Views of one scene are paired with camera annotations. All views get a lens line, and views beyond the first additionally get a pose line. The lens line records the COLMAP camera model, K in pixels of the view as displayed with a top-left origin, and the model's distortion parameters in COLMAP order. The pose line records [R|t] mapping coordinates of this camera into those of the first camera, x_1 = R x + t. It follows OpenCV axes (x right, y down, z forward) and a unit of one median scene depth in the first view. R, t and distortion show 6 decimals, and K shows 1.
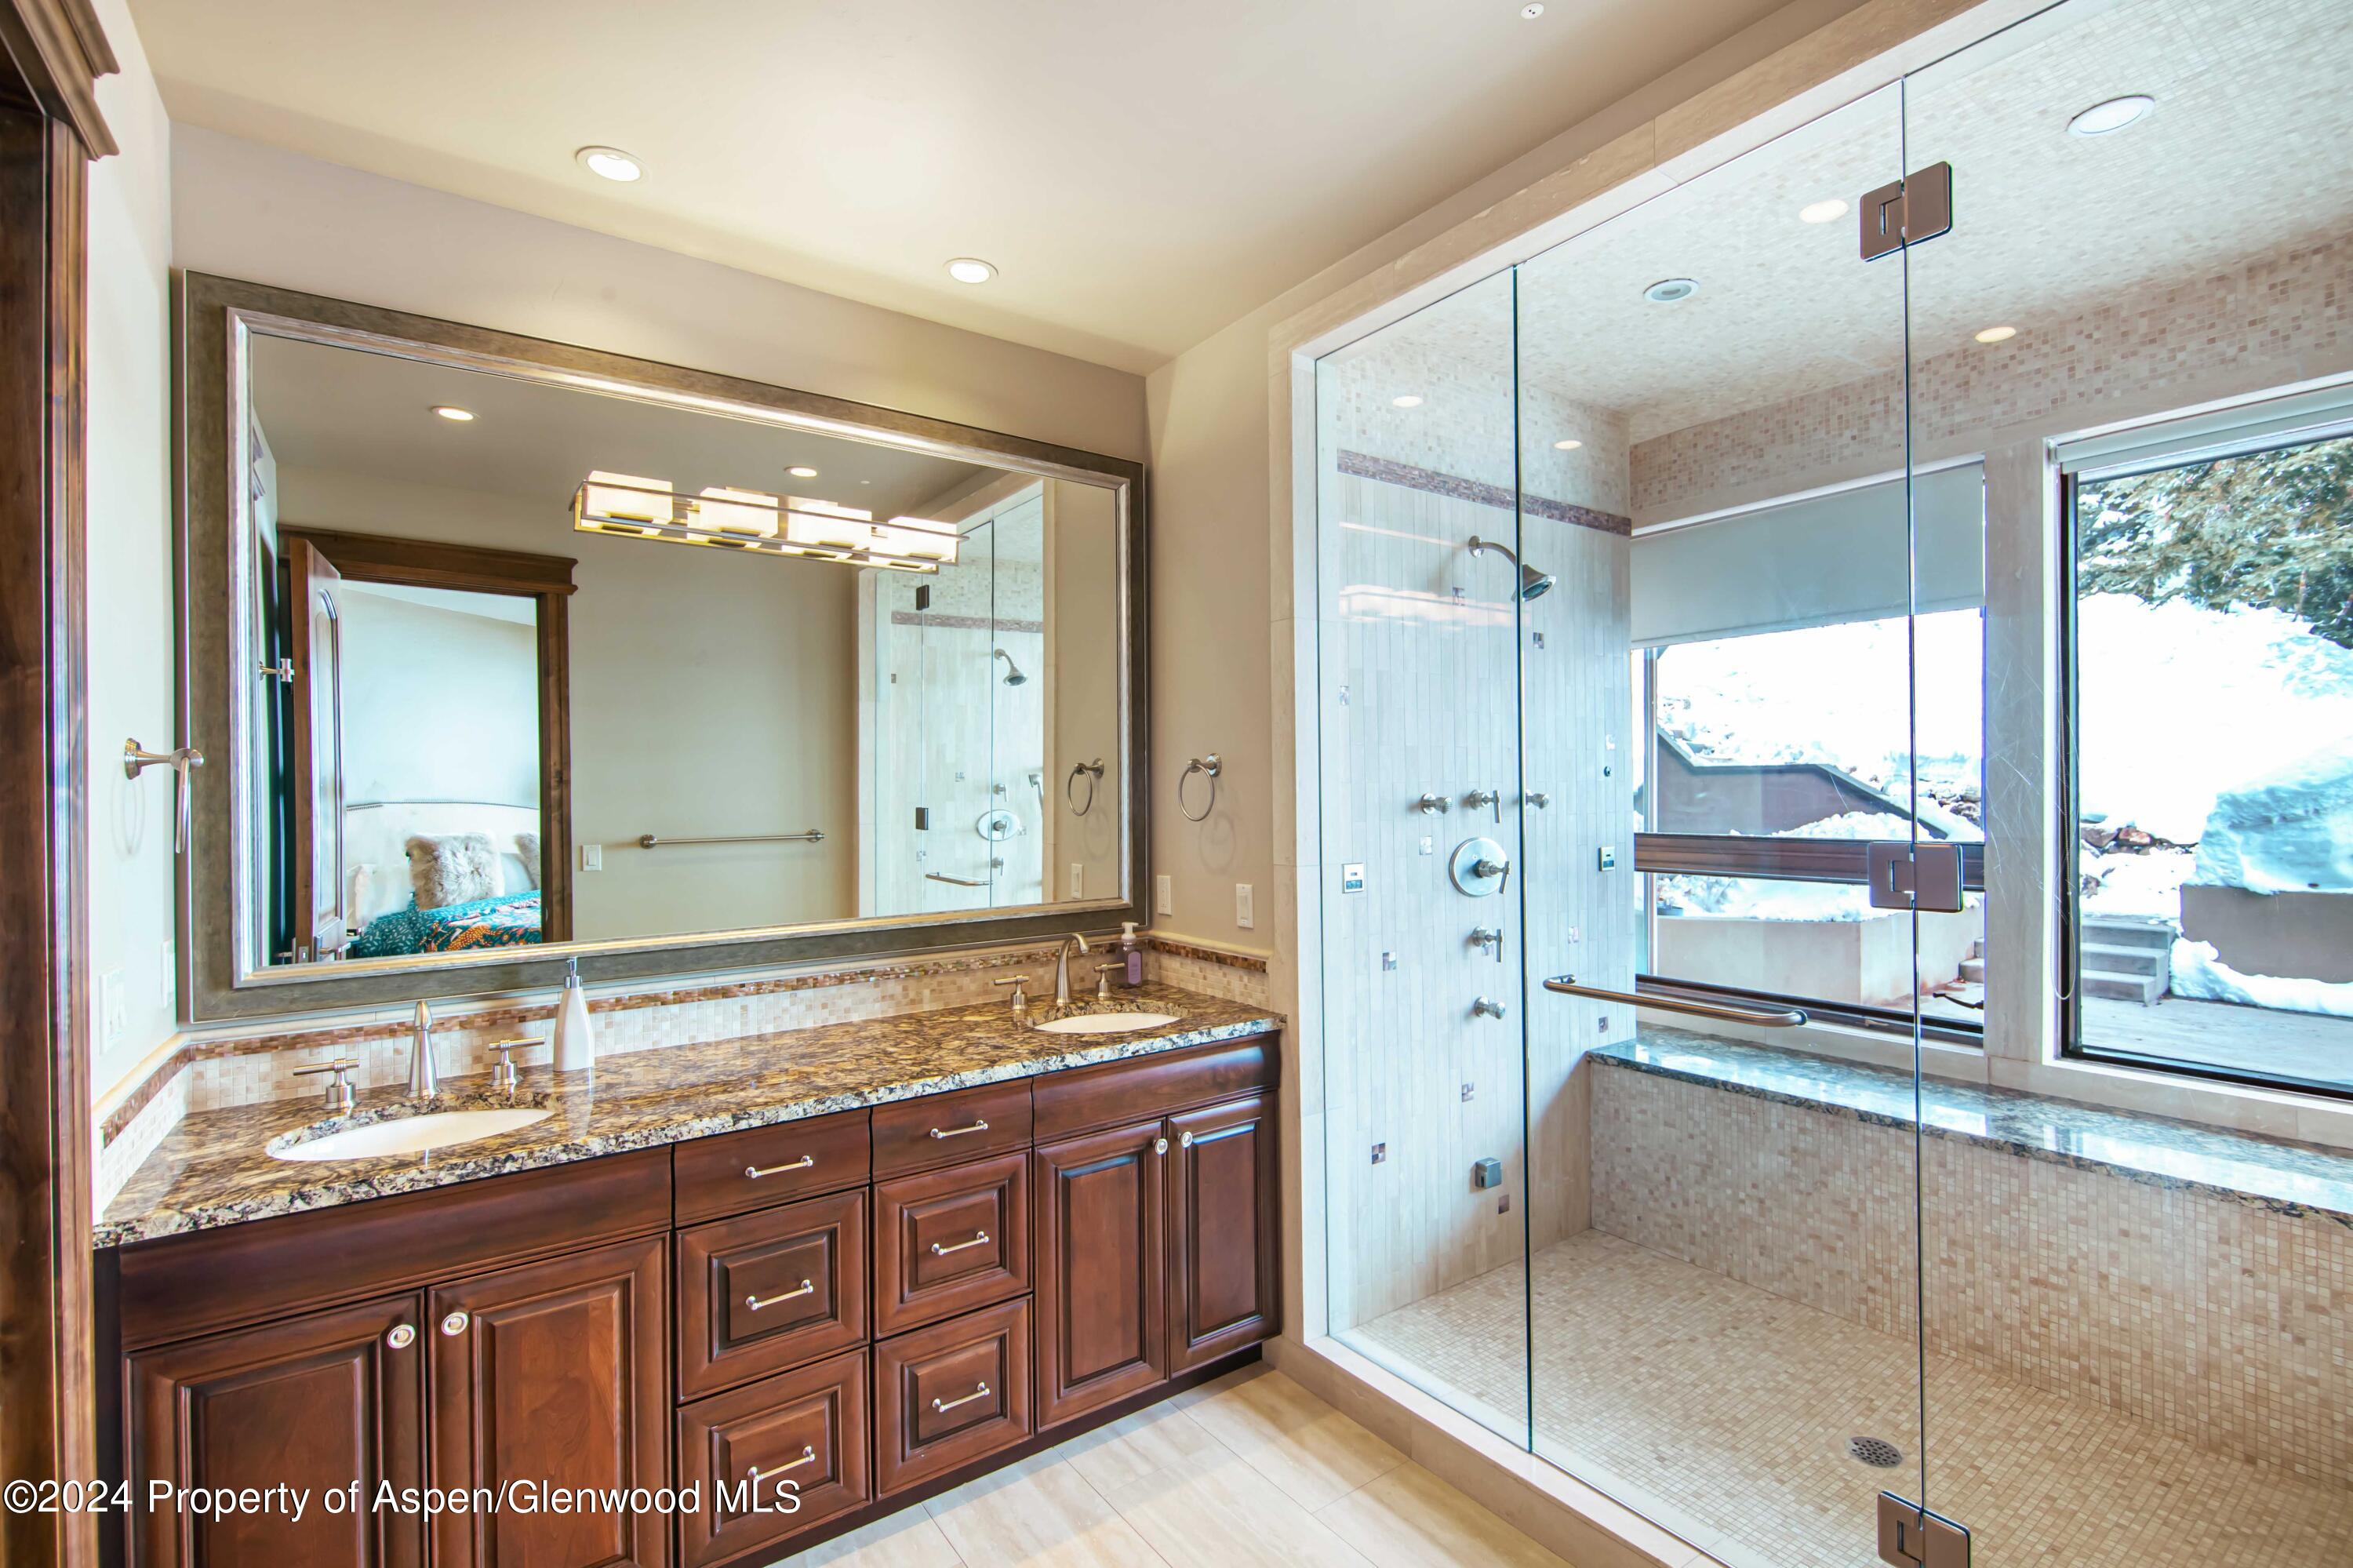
lens RADIAL K [[1112.1, 0, 1196.4], [0, 1112.1, 797.3], [0, 0, 1]] dist [-0.023914, -0.000741]
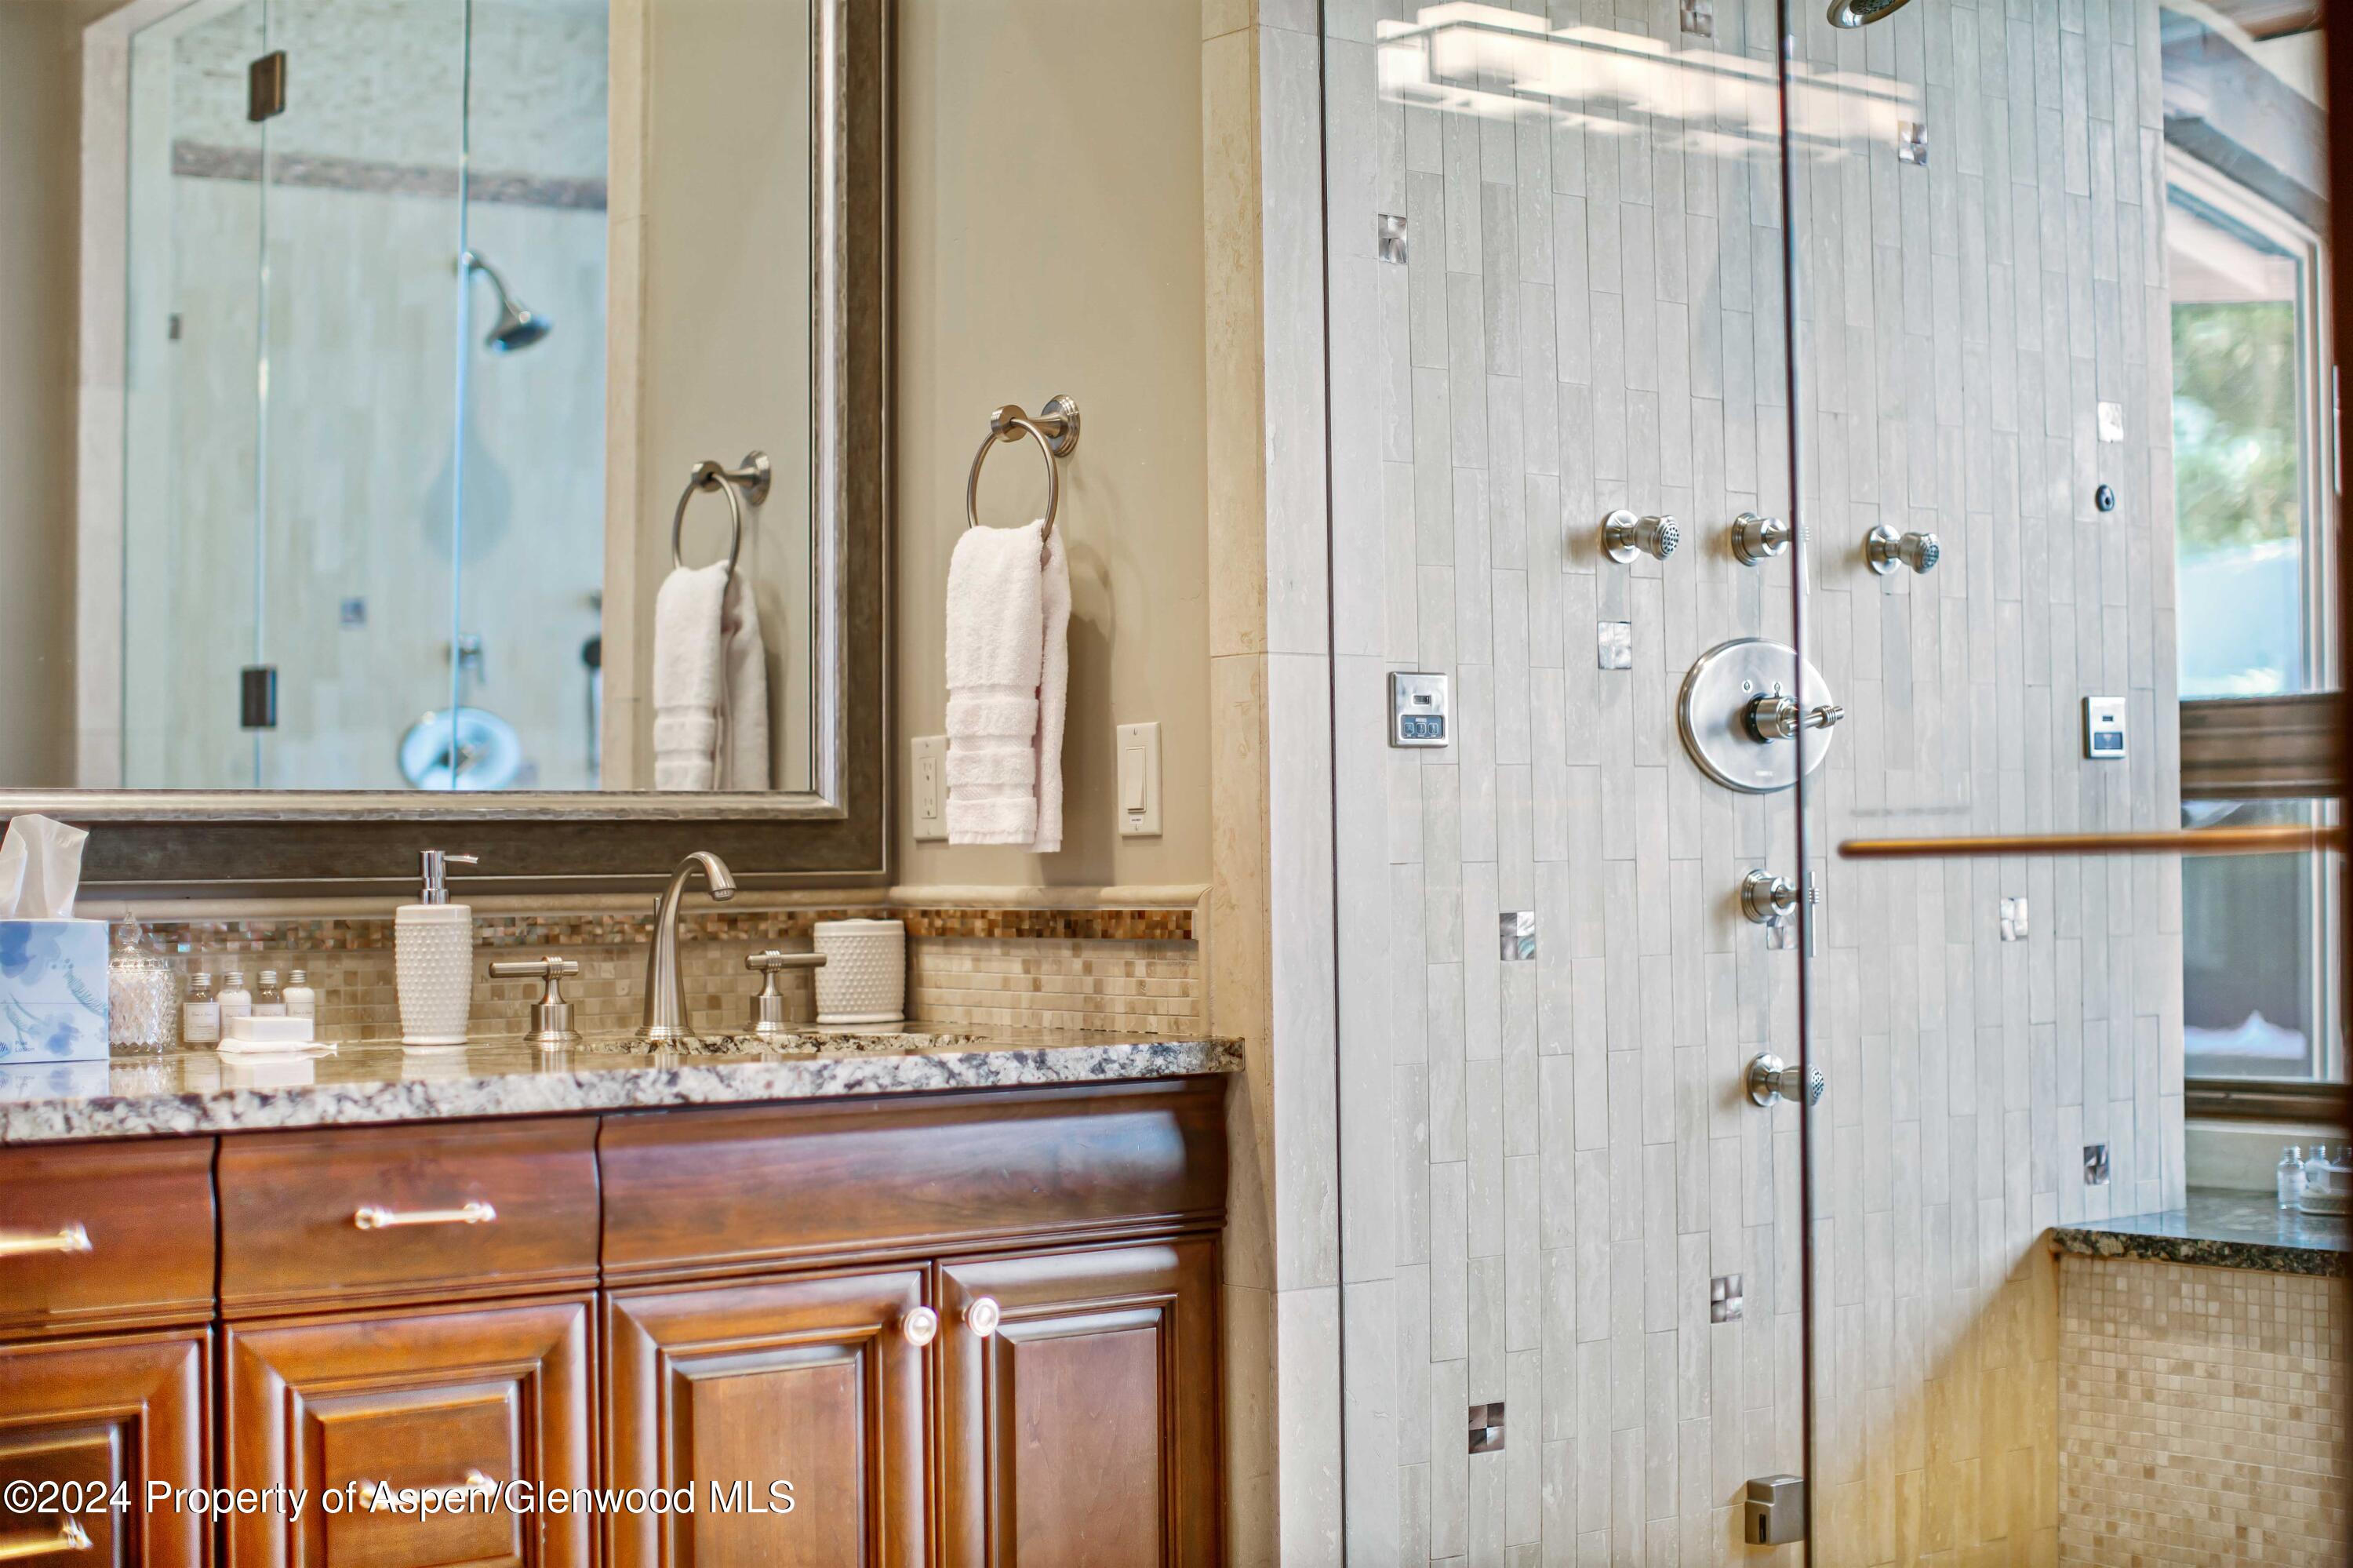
lens RADIAL K [[3467.4, 0, 1180.0], [0, 3467.4, 780.6], [0, 0, 1]] dist [-0.172135, 0.000000]
pose [[0.999261, -0.000308, 0.038441, 0.011240], [0.000908, 0.999878, -0.015583, 0.112570], [-0.038431, 0.015606, 0.999139, -0.194164]]
